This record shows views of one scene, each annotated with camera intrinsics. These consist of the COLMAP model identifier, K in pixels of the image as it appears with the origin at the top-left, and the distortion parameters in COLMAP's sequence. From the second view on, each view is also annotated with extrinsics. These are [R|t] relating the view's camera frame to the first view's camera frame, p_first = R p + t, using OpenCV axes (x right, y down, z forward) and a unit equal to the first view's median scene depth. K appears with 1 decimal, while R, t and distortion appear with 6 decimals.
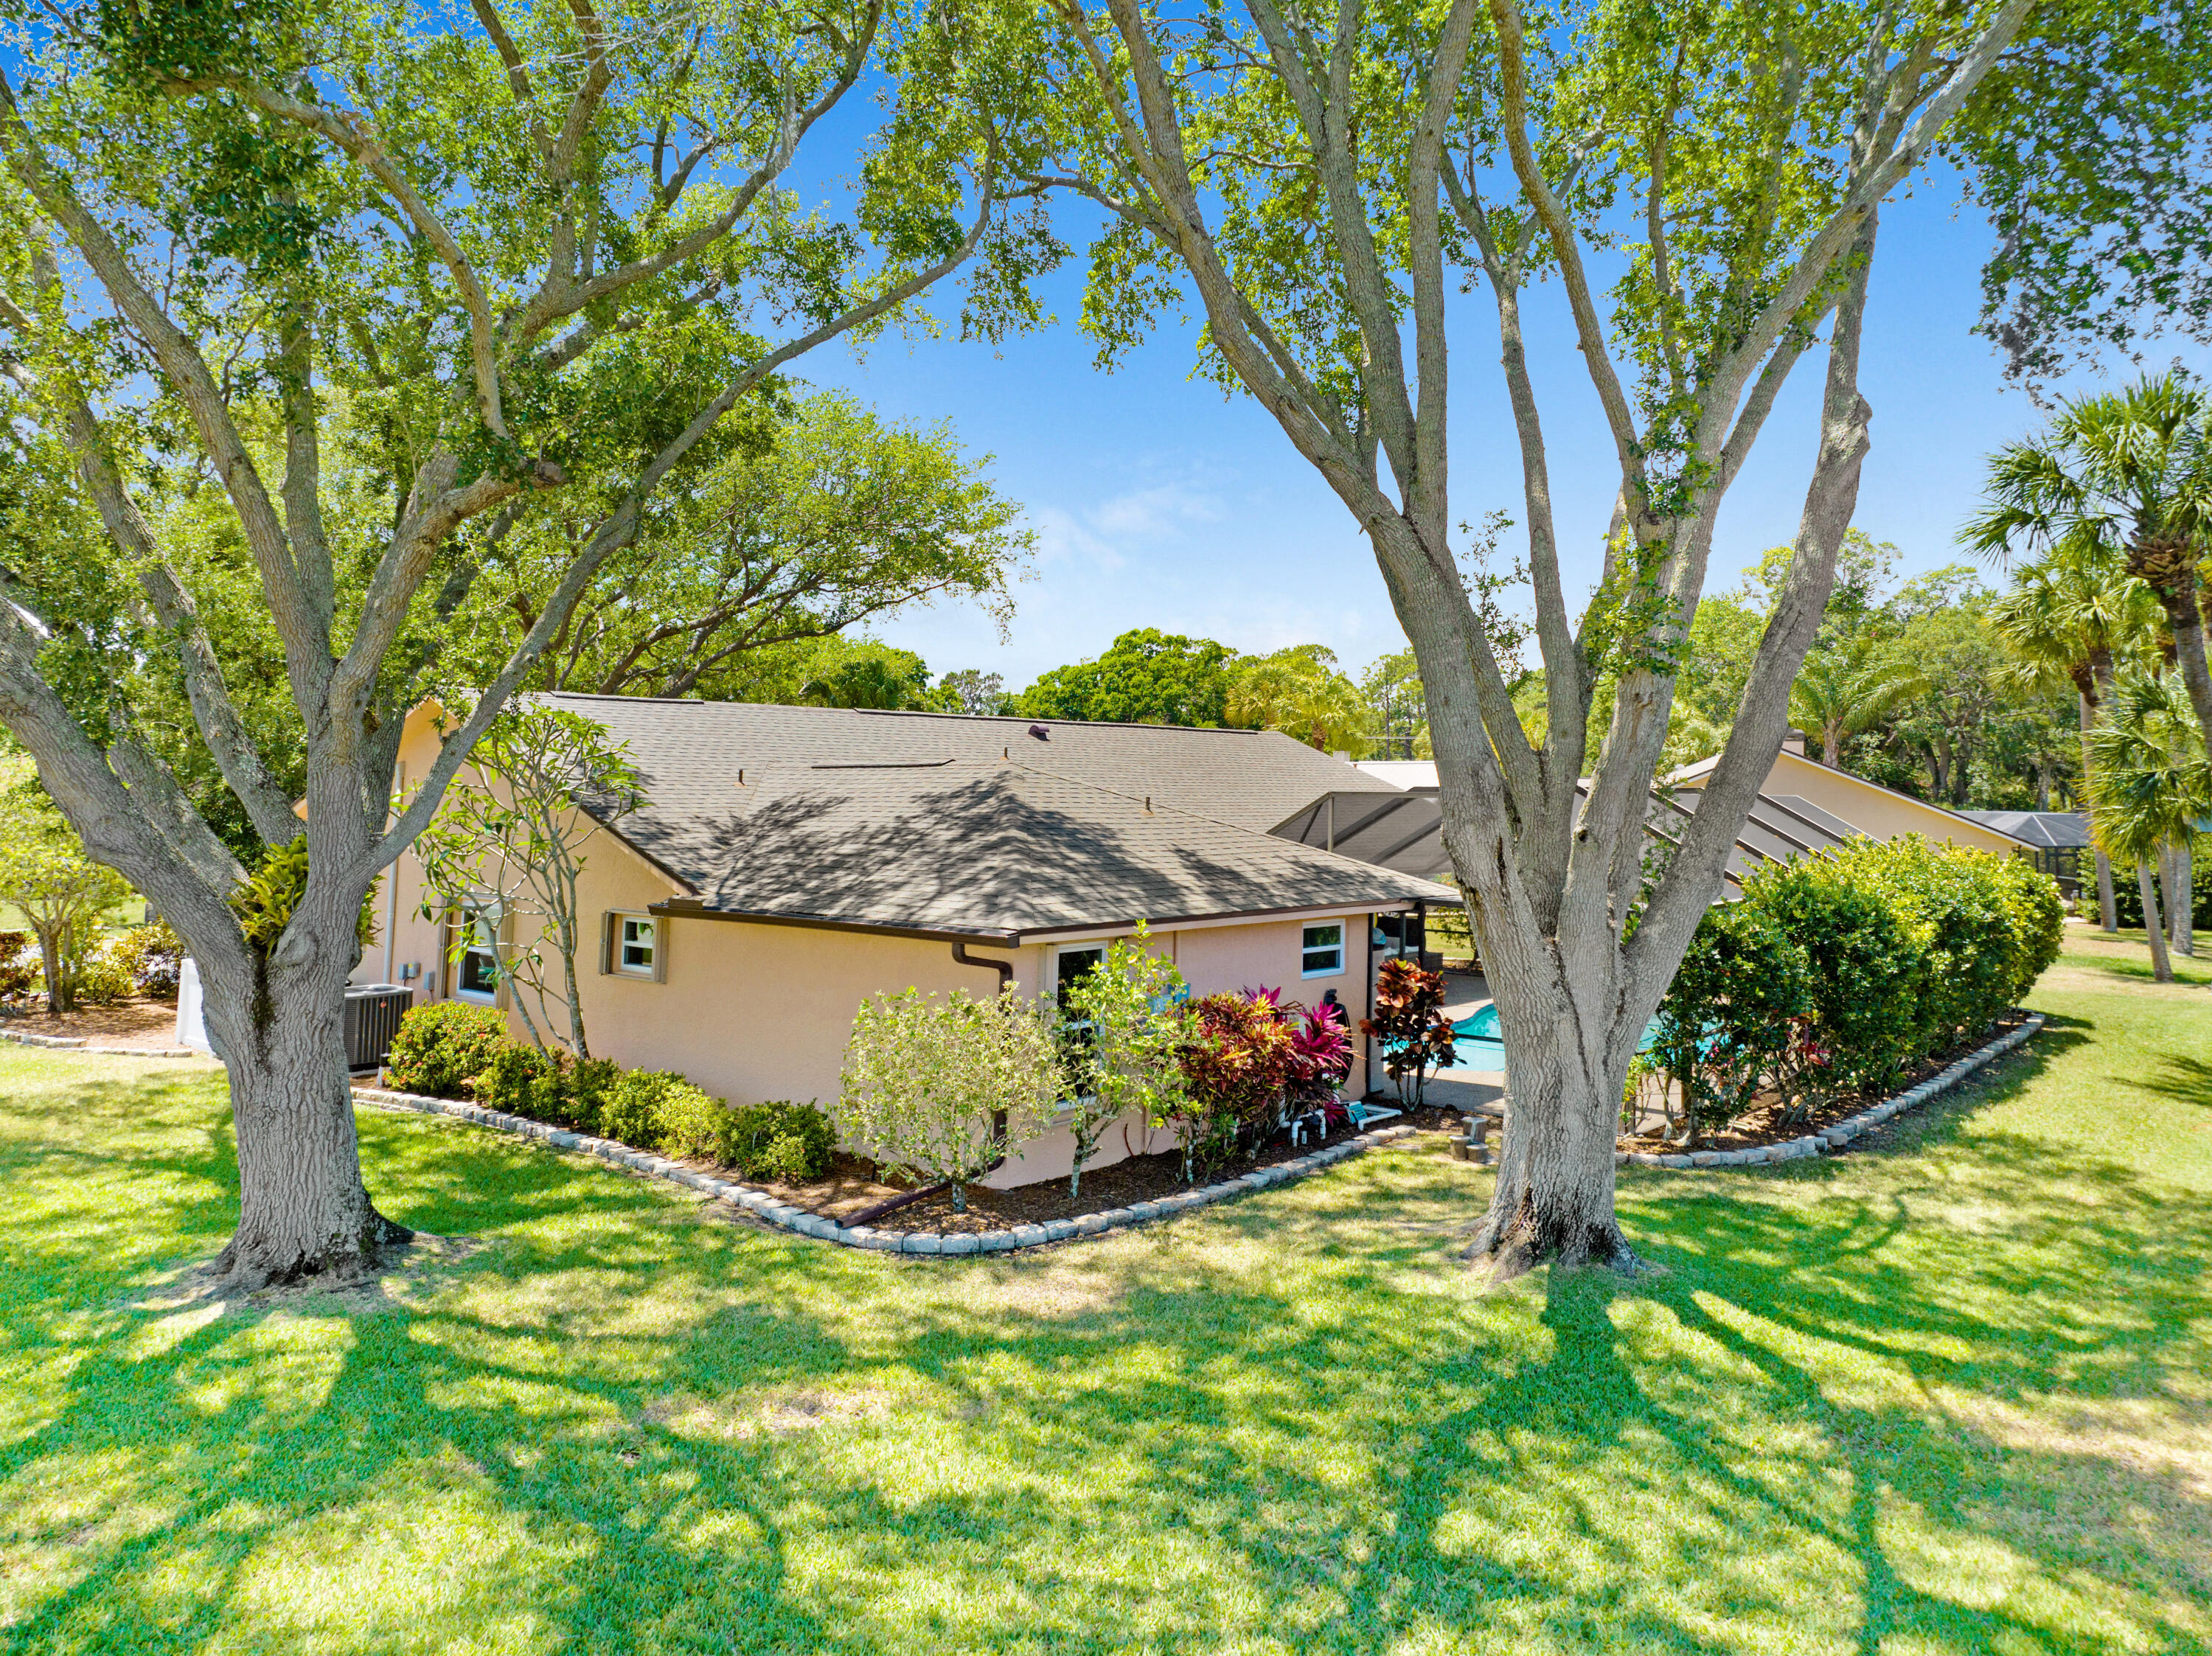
lens RADIAL K [[1681.1, 0, 1093.9], [0, 1681.1, 888.9], [0, 0, 1]] dist [-0.064000, 0.046508]
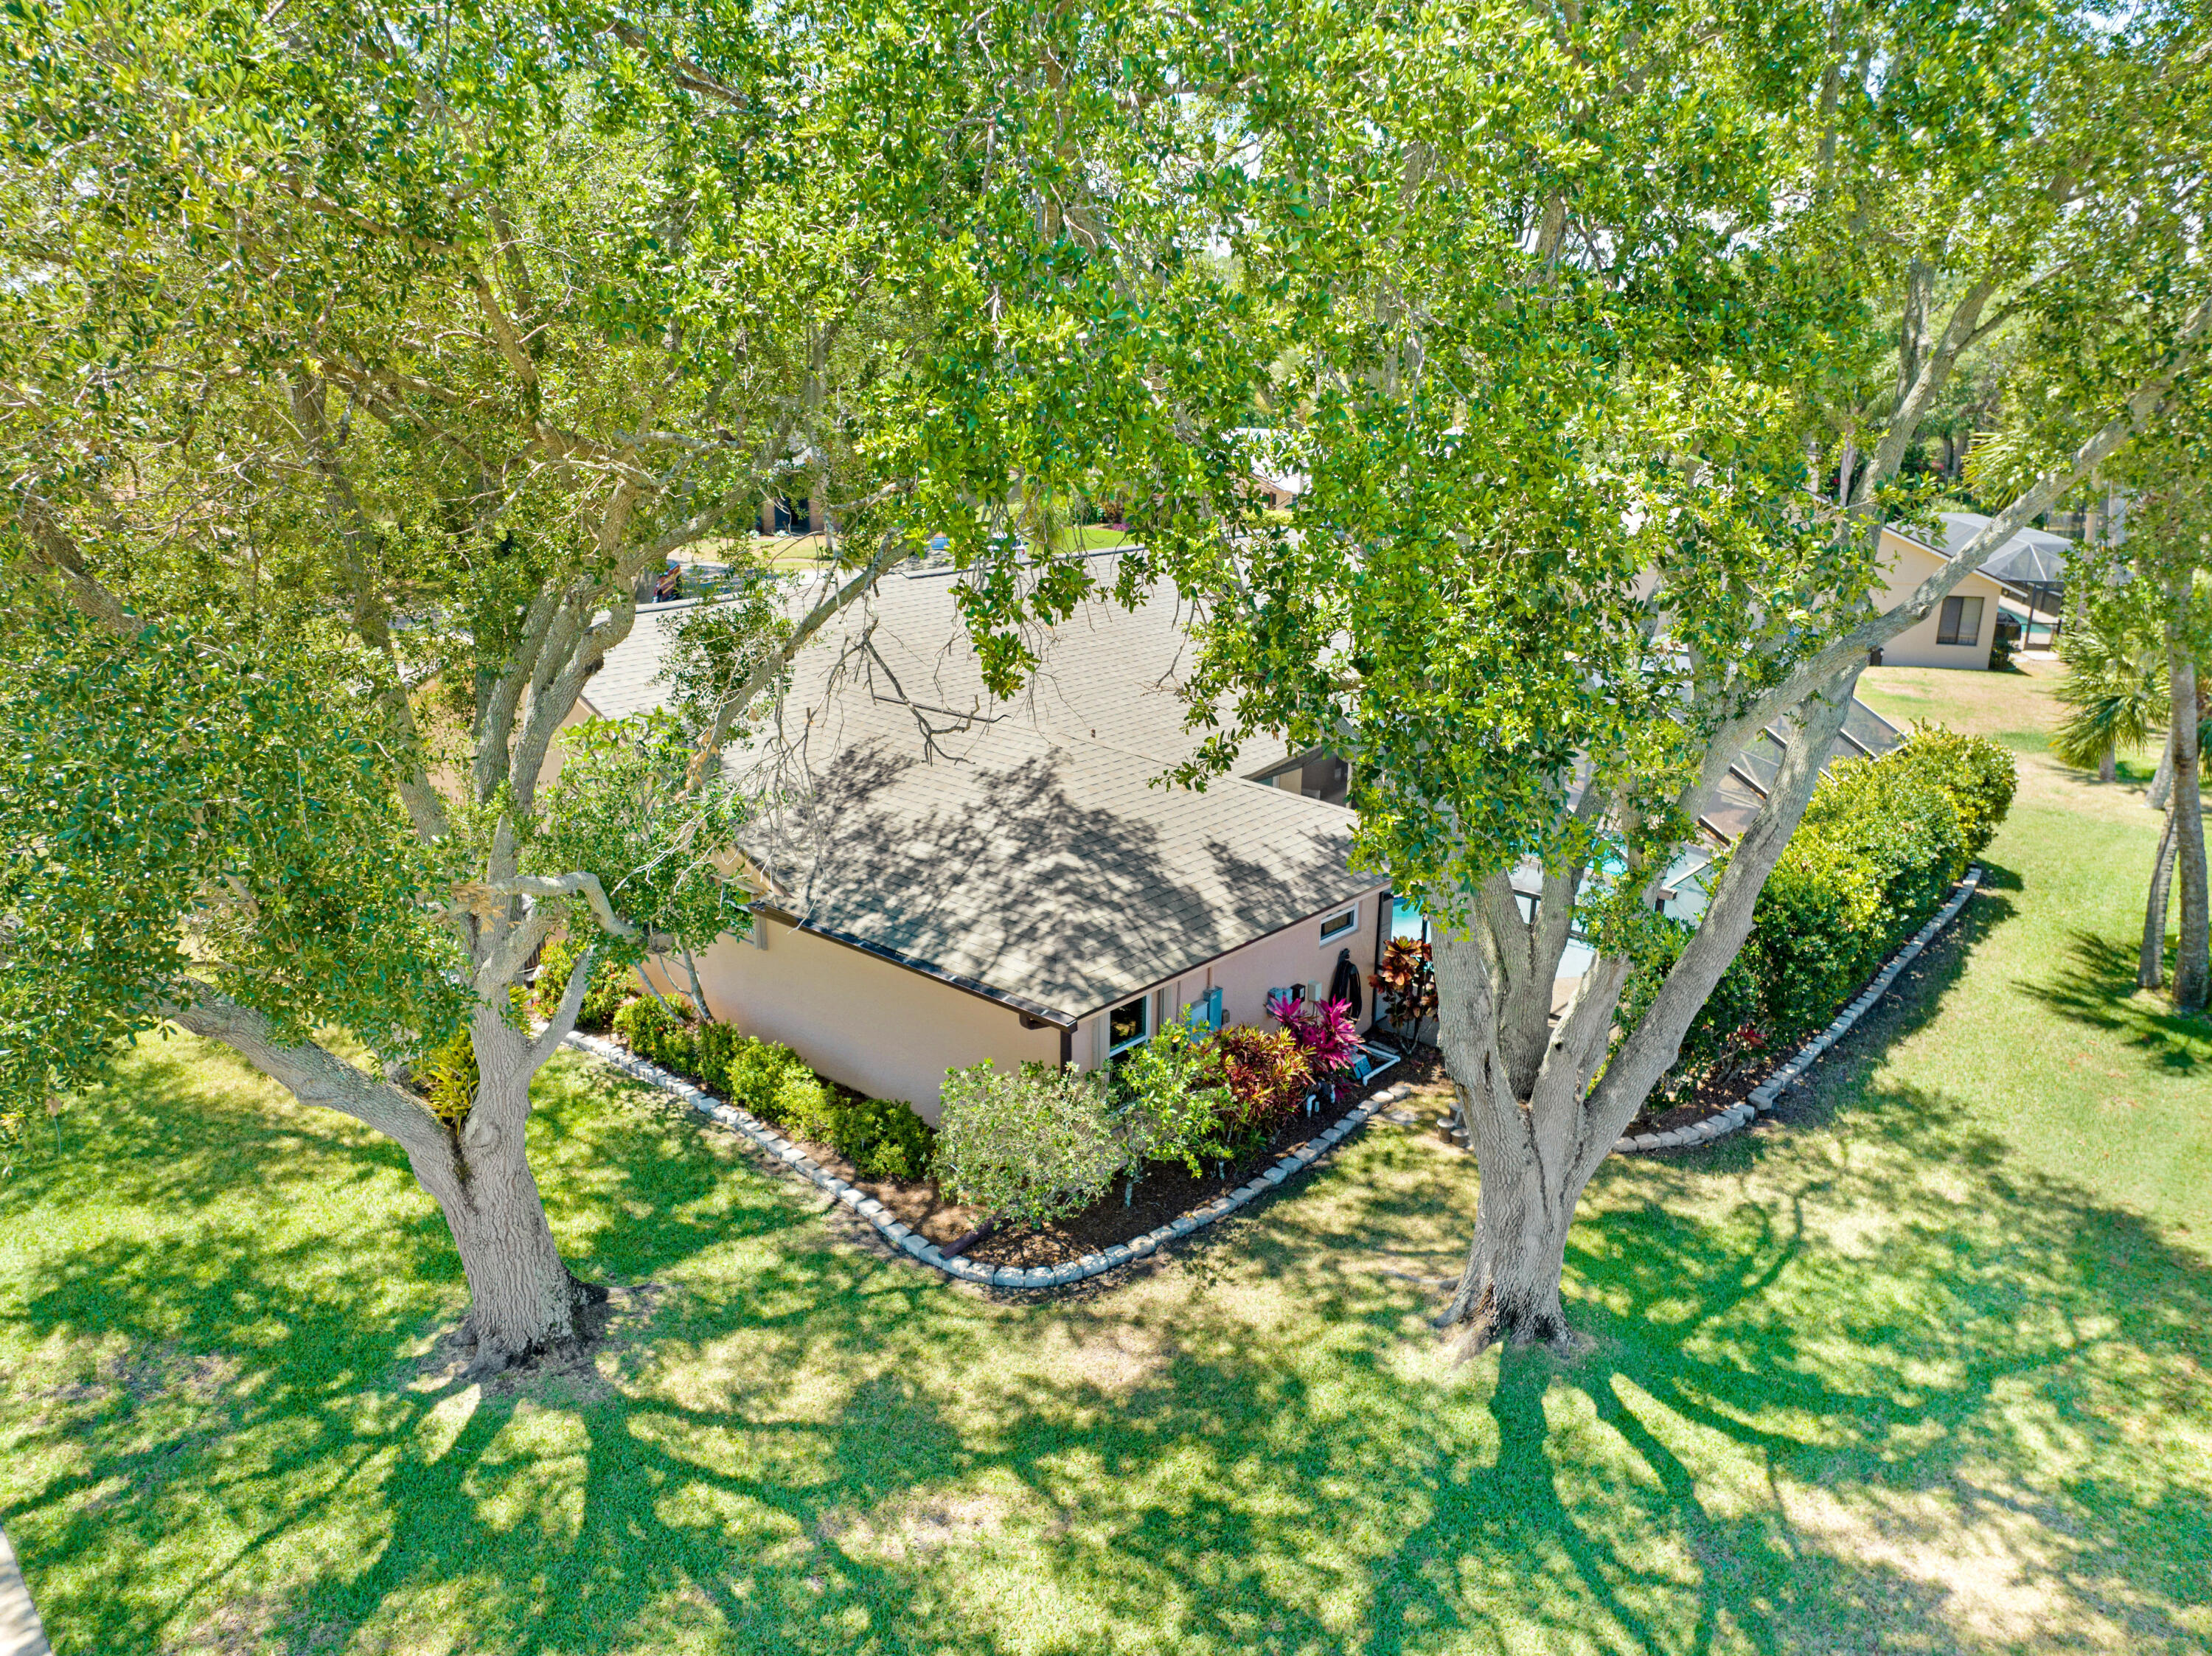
lens RADIAL K [[1594.3, 0, 1106.0], [0, 1594.3, 828.0], [0, 0, 1]] dist [-0.048927, 0.027596]
pose [[0.999689, -0.018680, -0.016510, -0.003536], [0.023608, 0.922118, 0.386187, -0.548928], [0.008010, -0.386457, 0.922273, 0.026818]]
